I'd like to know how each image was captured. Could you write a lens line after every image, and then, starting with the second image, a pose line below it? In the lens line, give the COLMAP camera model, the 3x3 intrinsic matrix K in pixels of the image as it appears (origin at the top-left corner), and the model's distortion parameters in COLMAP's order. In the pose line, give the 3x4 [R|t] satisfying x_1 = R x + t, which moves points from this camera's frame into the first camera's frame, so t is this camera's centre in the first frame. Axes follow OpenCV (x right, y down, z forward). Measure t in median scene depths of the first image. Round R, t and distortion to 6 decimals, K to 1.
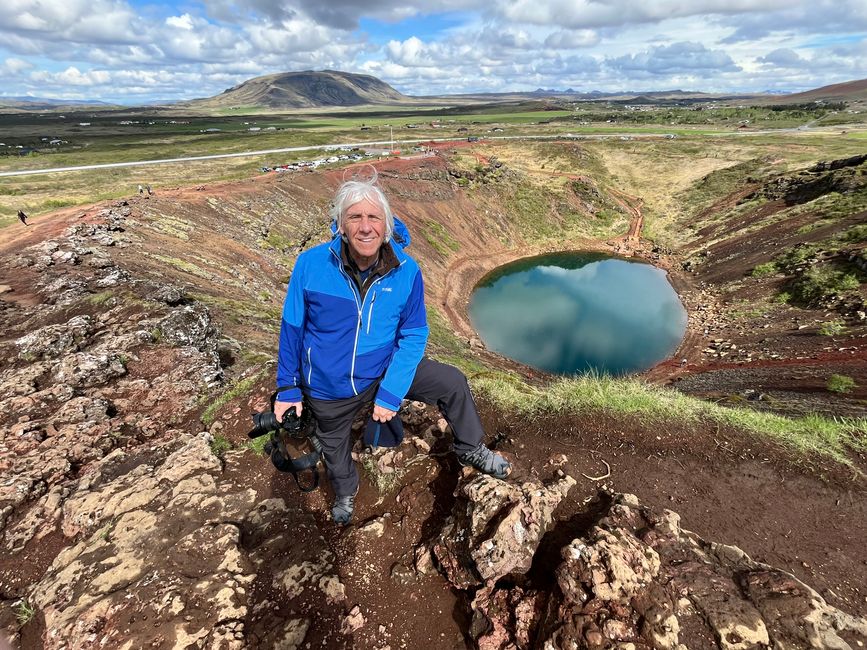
lens RADIAL K [[406.8, 0, 432.1], [0, 406.8, 324.8], [0, 0, 1]] dist [-0.003363, 0.000396]
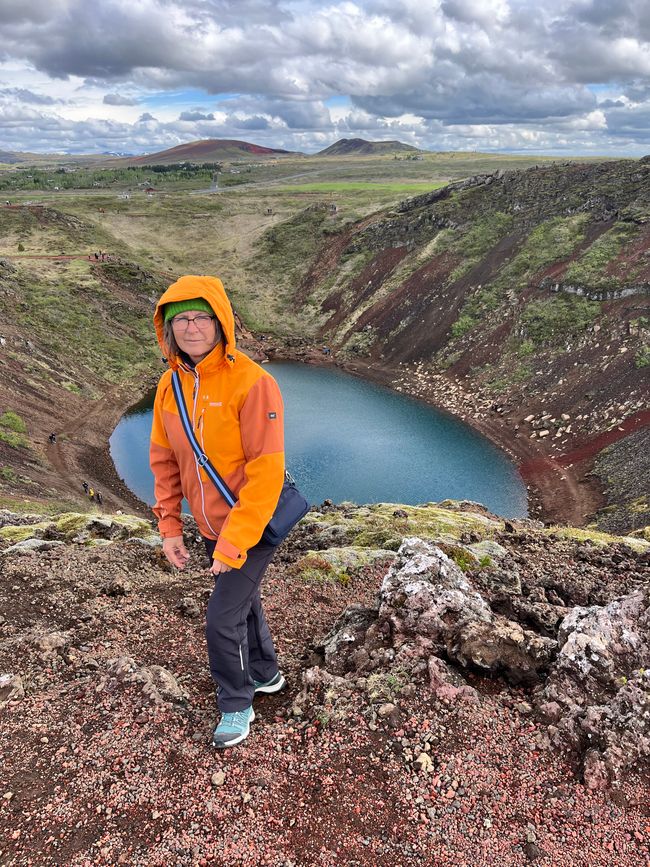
lens RADIAL K [[645.0, 0, 327.4], [0, 645.0, 440.2], [0, 0, 1]] dist [0.044009, -0.024191]
pose [[0.608781, -0.310052, 0.730242, -0.219608], [0.384402, 0.920481, 0.070360, -0.084876], [-0.693989, 0.237872, 0.679556, 0.267294]]
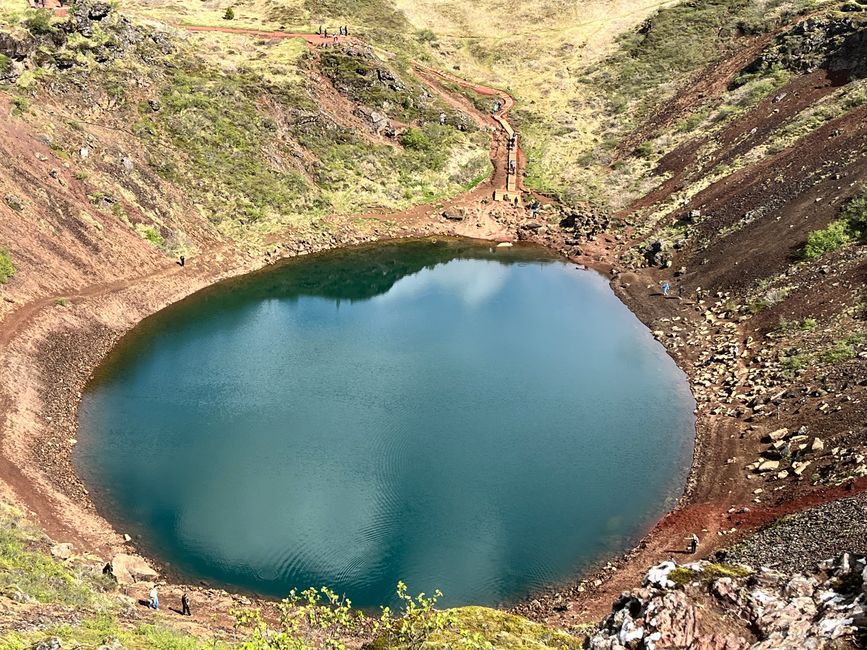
lens RADIAL K [[1262.2, 0, 420.6], [0, 1262.2, 310.9], [0, 0, 1]] dist [0.055653, 0.000000]
pose [[0.916223, -0.118671, 0.382691, -0.019678], [0.173407, 0.978491, -0.111737, 0.000358], [-0.361200, 0.168737, 0.917095, 0.013252]]
